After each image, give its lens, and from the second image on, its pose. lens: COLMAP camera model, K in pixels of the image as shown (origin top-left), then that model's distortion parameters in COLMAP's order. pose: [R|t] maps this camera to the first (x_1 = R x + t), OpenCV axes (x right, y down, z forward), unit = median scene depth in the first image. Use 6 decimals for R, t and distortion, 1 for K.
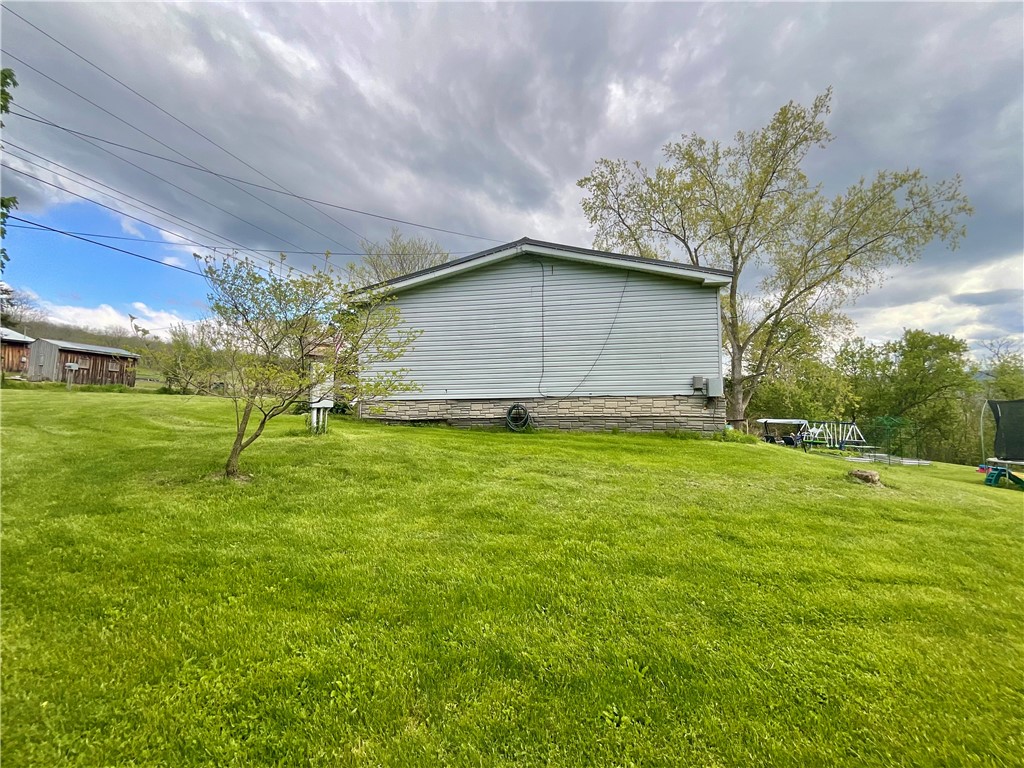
lens RADIAL K [[424.4, 0, 508.3], [0, 424.4, 386.5], [0, 0, 1]] dist [0.000908, -0.003071]
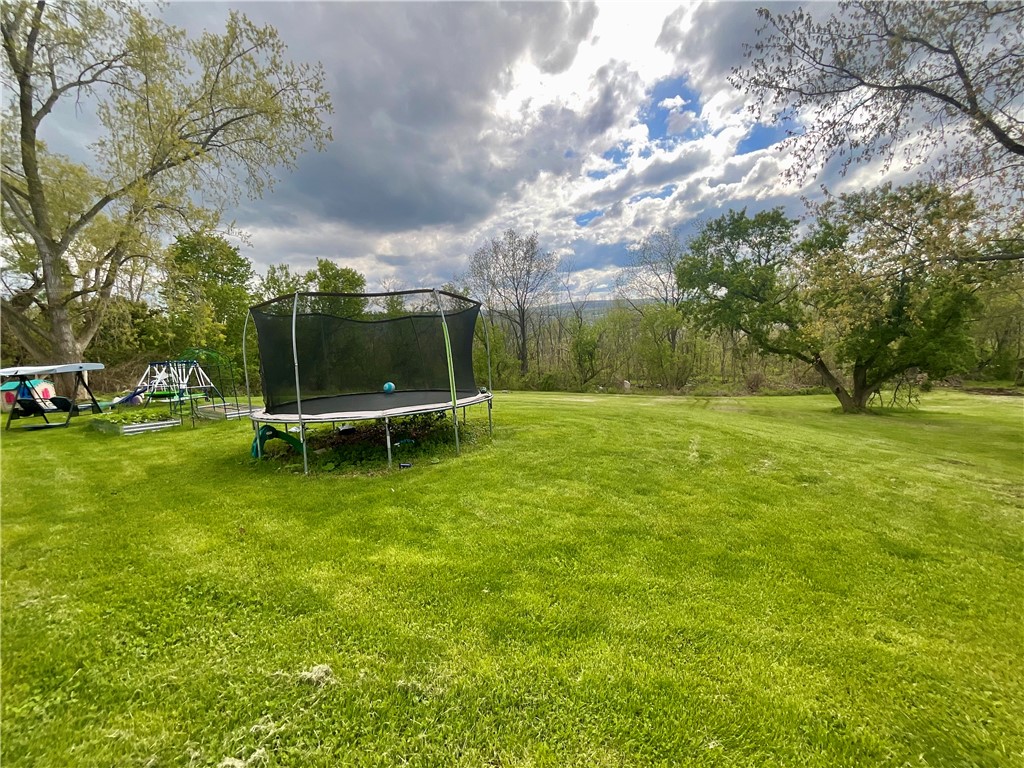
lens RADIAL K [[424.4, 0, 508.3], [0, 424.4, 386.5], [0, 0, 1]] dist [0.000908, -0.003071]
pose [[0.460278, -0.144833, 0.875881, 0.192000], [0.016020, 0.987797, 0.154920, 0.013135], [-0.887630, -0.057274, 0.456981, 0.110900]]
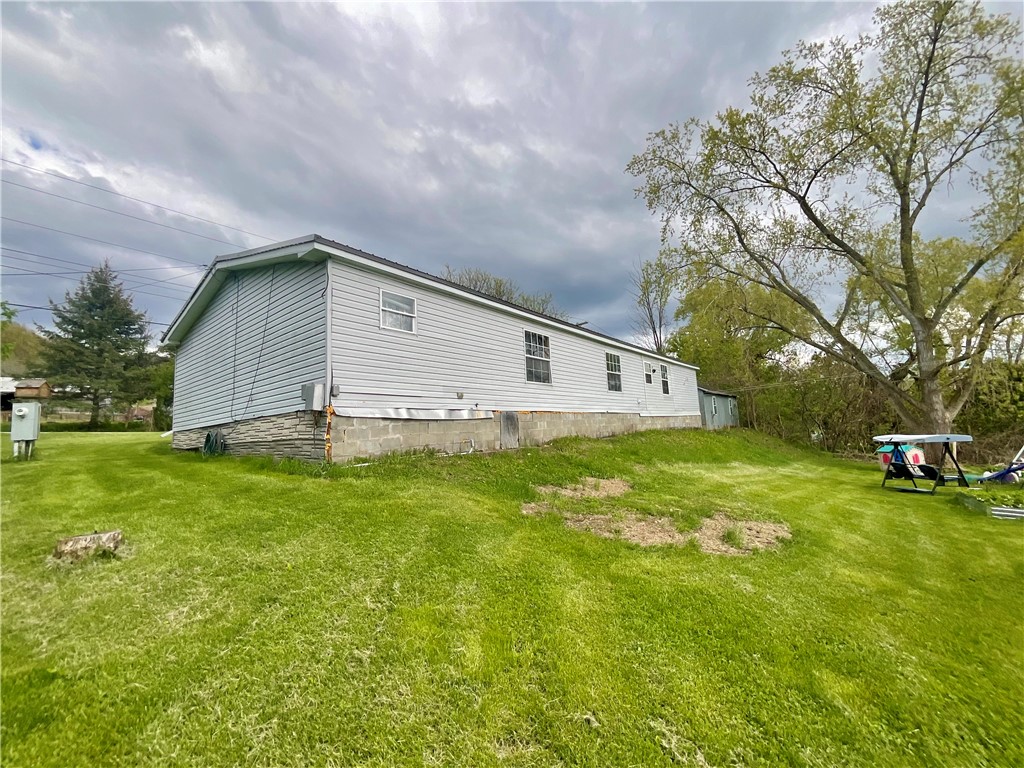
lens RADIAL K [[400.3, 0, 505.2], [0, 400.3, 380.5], [0, 0, 1]] dist [0.022060, -0.014470]
pose [[0.859975, -0.096550, -0.501120, 0.191344], [0.057114, 0.993980, -0.093496, 0.009636], [0.507130, 0.051783, 0.860312, 0.103410]]
